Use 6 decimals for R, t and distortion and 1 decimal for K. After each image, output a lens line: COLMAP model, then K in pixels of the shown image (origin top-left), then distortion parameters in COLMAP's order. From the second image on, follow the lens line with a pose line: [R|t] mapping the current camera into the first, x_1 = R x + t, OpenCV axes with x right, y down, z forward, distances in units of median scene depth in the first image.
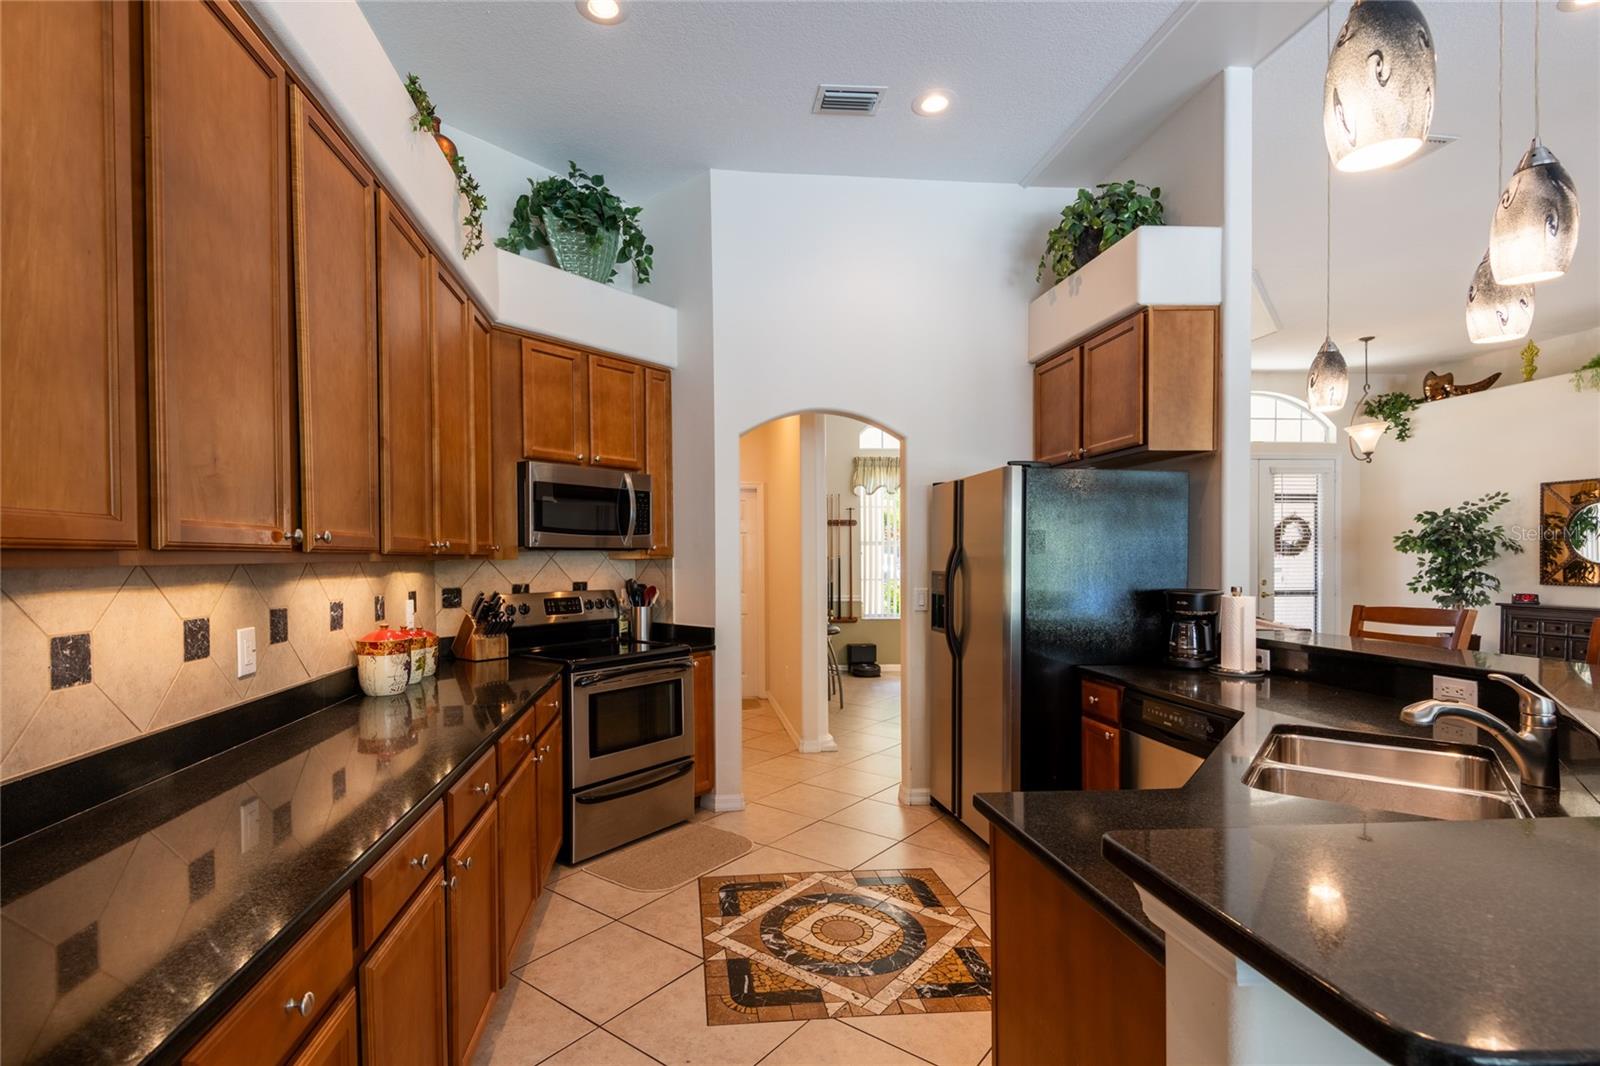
lens RADIAL K [[745.3, 0, 743.9], [0, 745.3, 575.5], [0, 0, 1]] dist [0.001326, -0.014317]
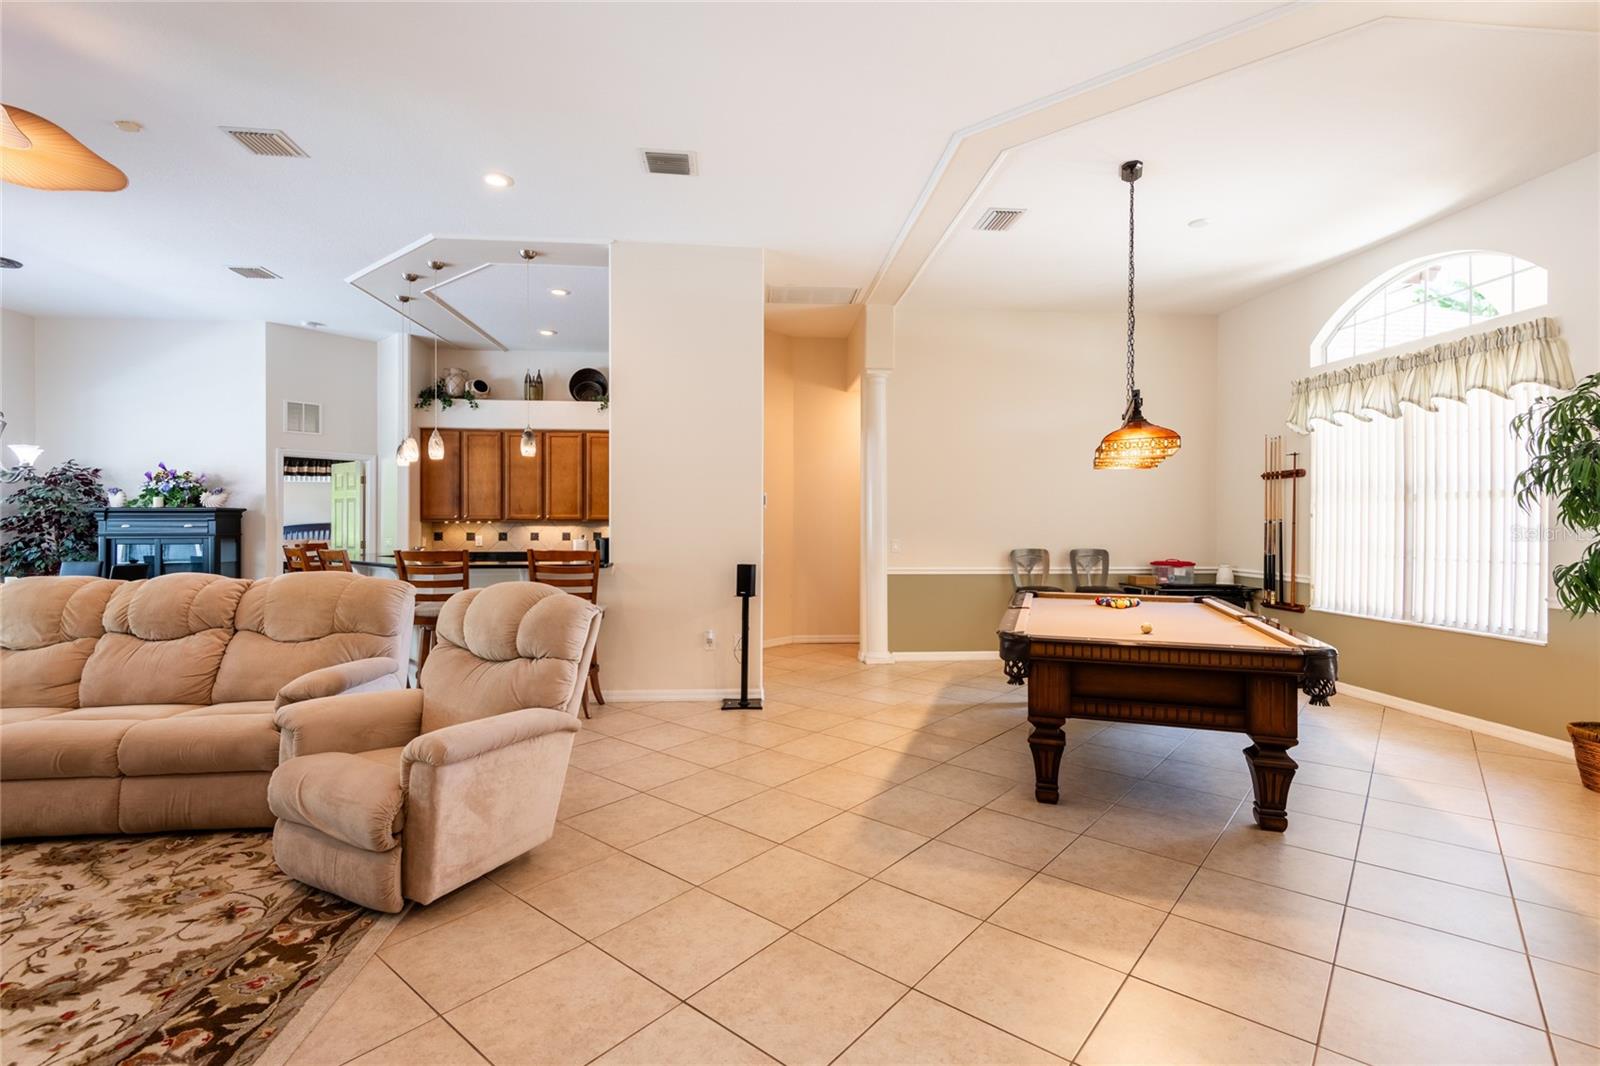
lens RADIAL K [[728.2, 0, 806.5], [0, 728.2, 523.4], [0, 0, 1]] dist [0.020484, -0.013204]
pose [[0.005066, 0.006355, -0.999967, 2.172170], [-0.024433, 0.999682, 0.006230, -0.038429], [0.999689, 0.024401, 0.005220, 1.328505]]
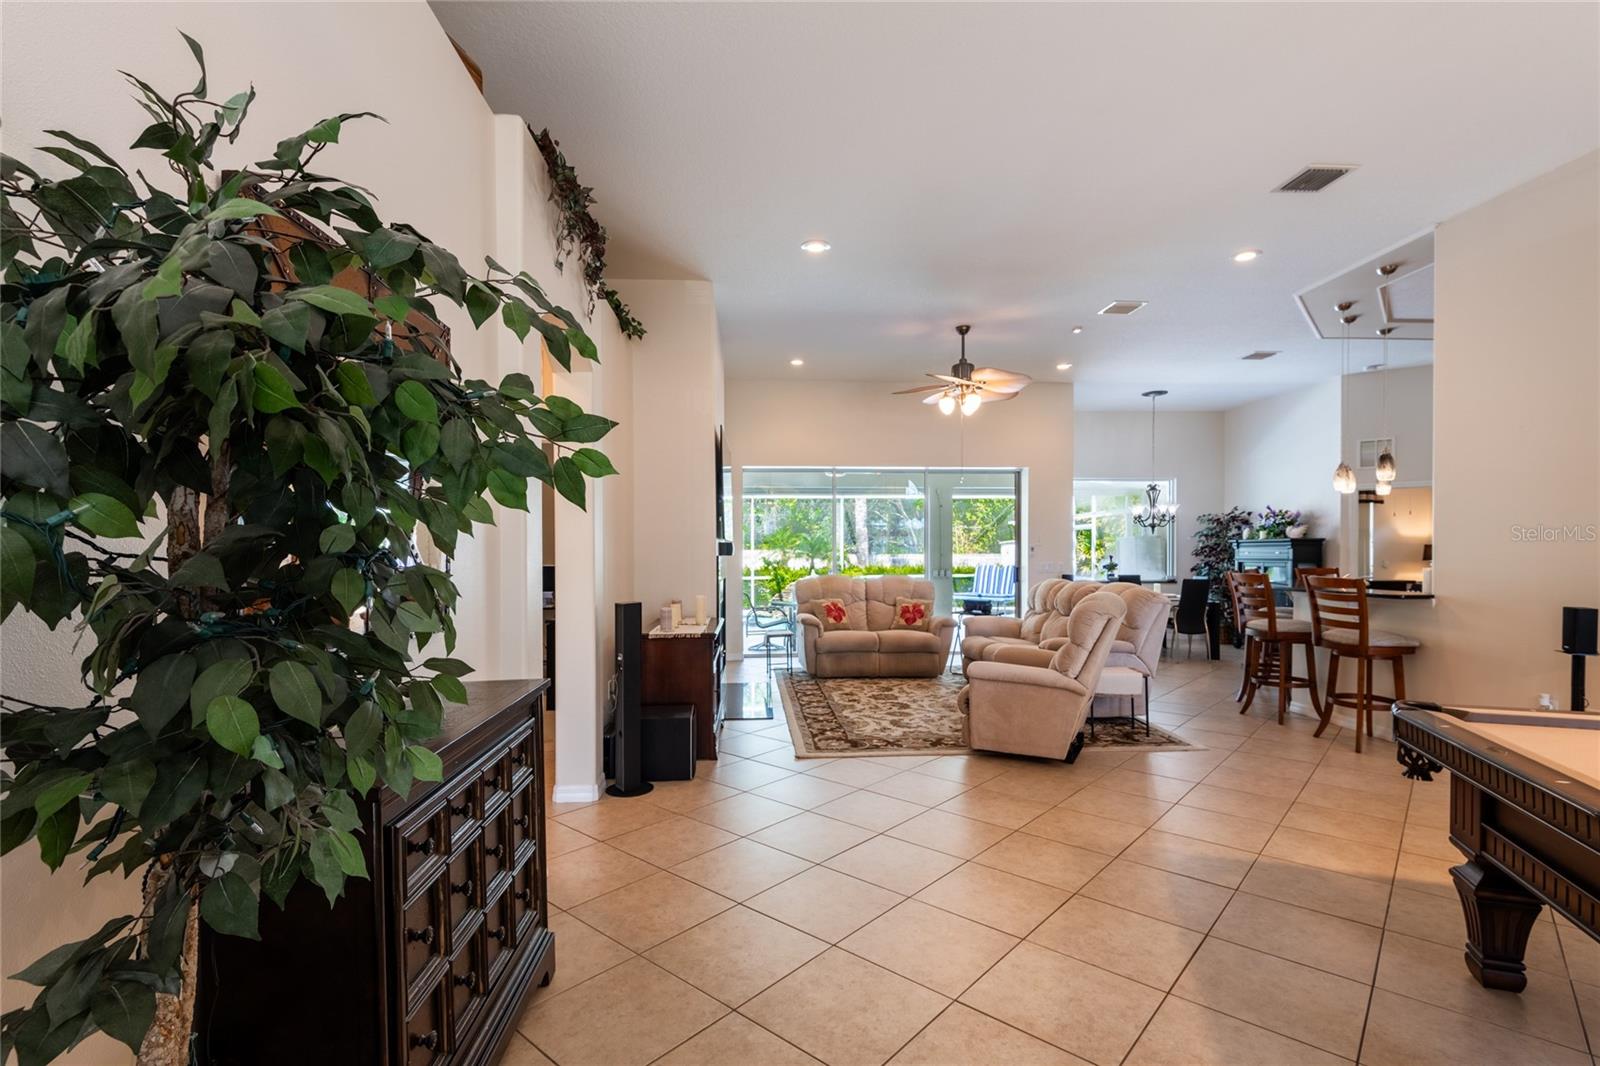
lens RADIAL K [[724.4, 0, 803.1], [0, 724.4, 563.4], [0, 0, 1]] dist [0.027472, -0.023167]
pose [[-0.999760, 0.009358, 0.019810, 1.768335], [0.010134, 0.999171, 0.039420, -0.059527], [-0.019425, 0.039612, -0.999026, 2.288818]]
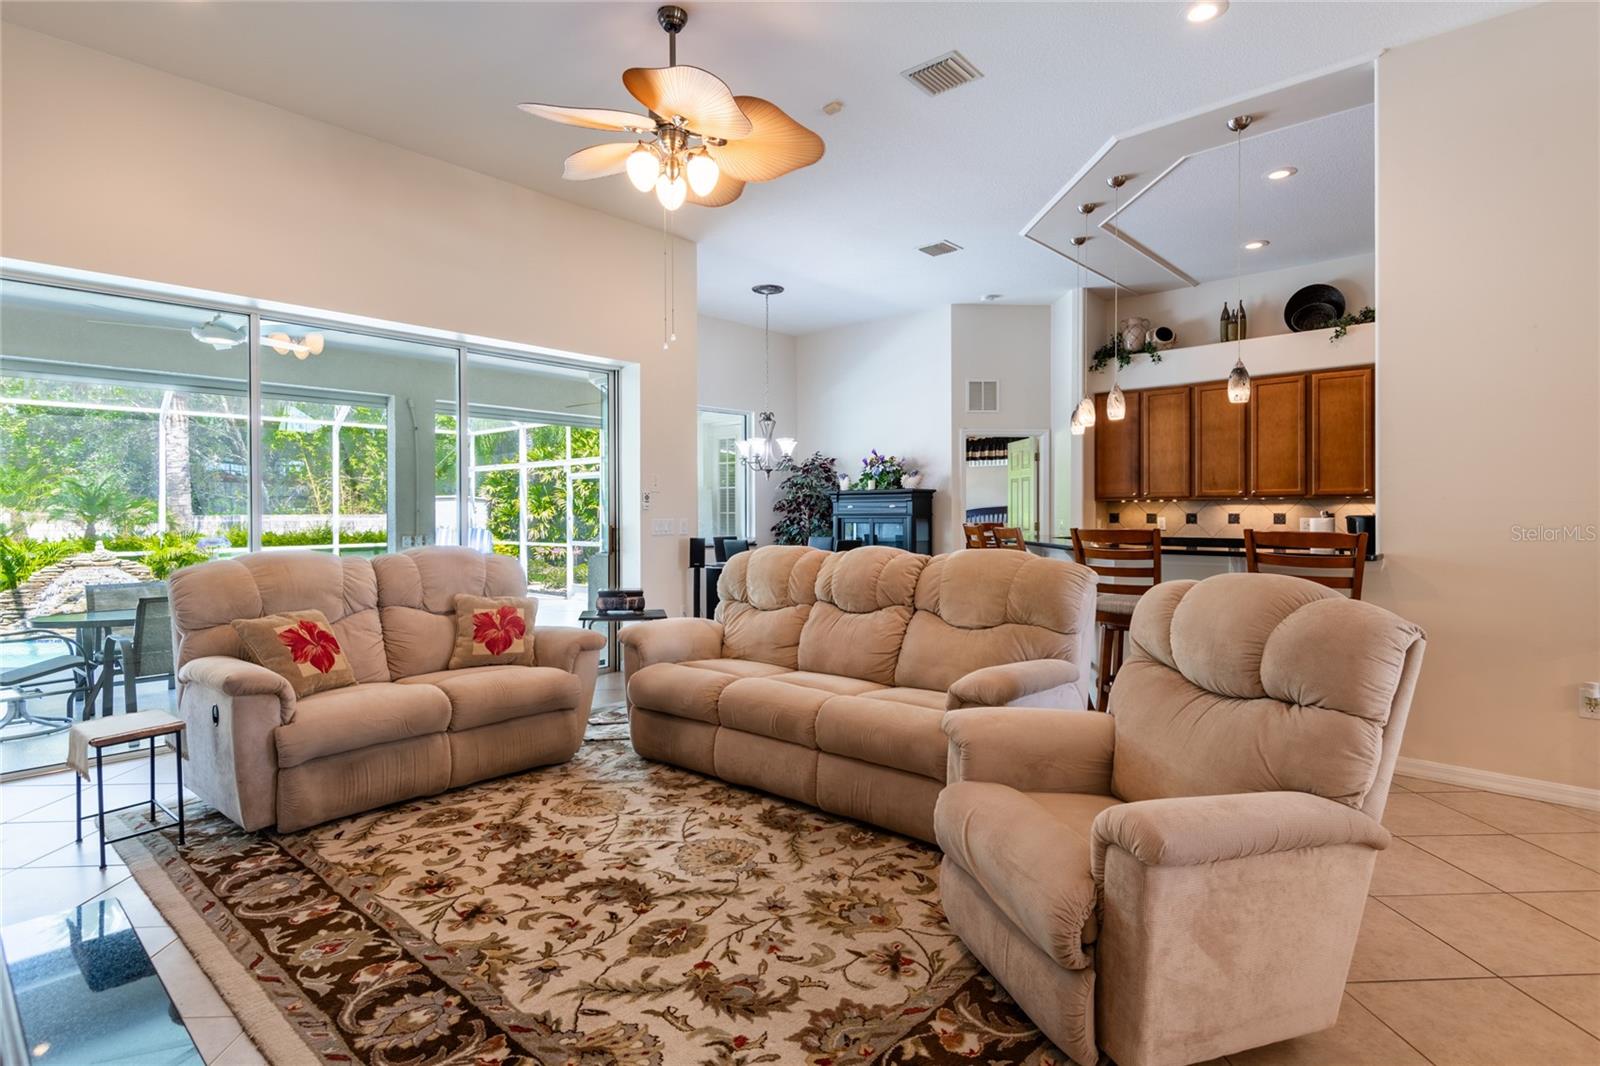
lens RADIAL K [[800.7, 0, 807.4], [0, 800.7, 514.2], [0, 0, 1]] dist [0.039453, -0.036410]
pose [[-0.729092, 0.010914, -0.684329, 1.947494], [-0.008307, 0.999658, 0.024794, -0.010077], [0.684365, 0.023762, -0.728752, 1.193375]]
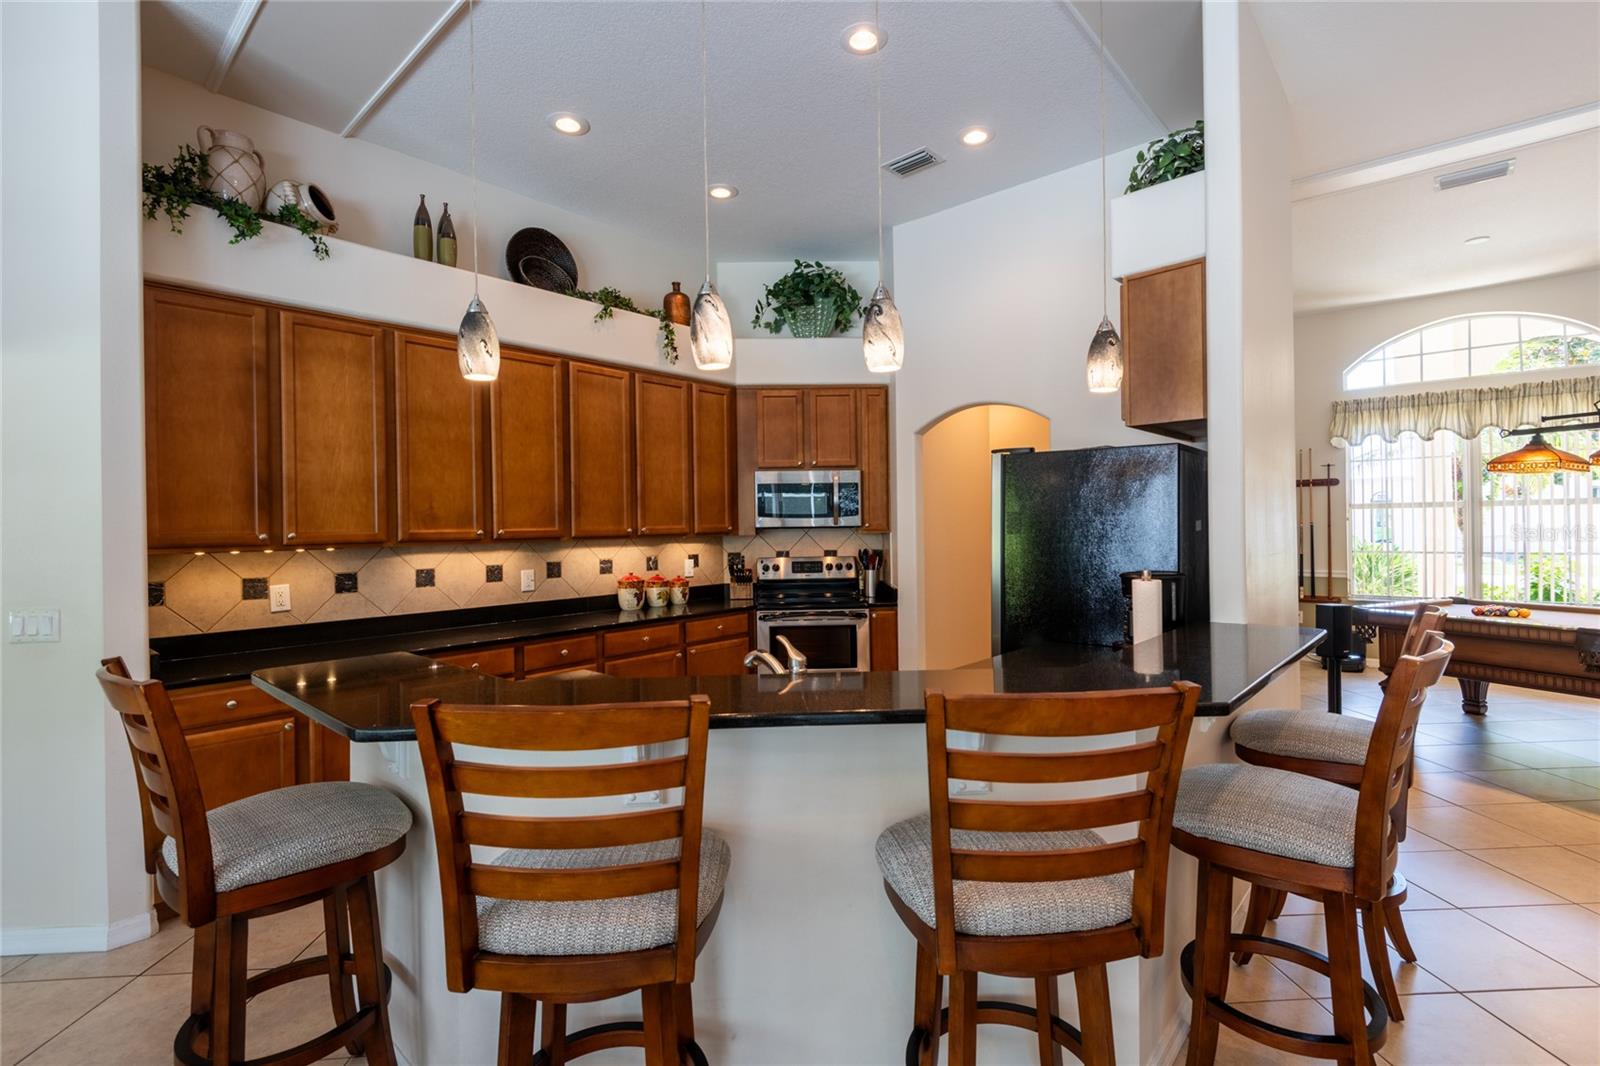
lens RADIAL K [[728.2, 0, 806.5], [0, 728.2, 523.4], [0, 0, 1]] dist [0.020484, -0.013204]
pose [[0.685497, -0.004409, -0.728062, 0.858836], [-0.006812, 0.999899, -0.012469, -0.027834], [0.728044, 0.013508, 0.685397, 0.053892]]
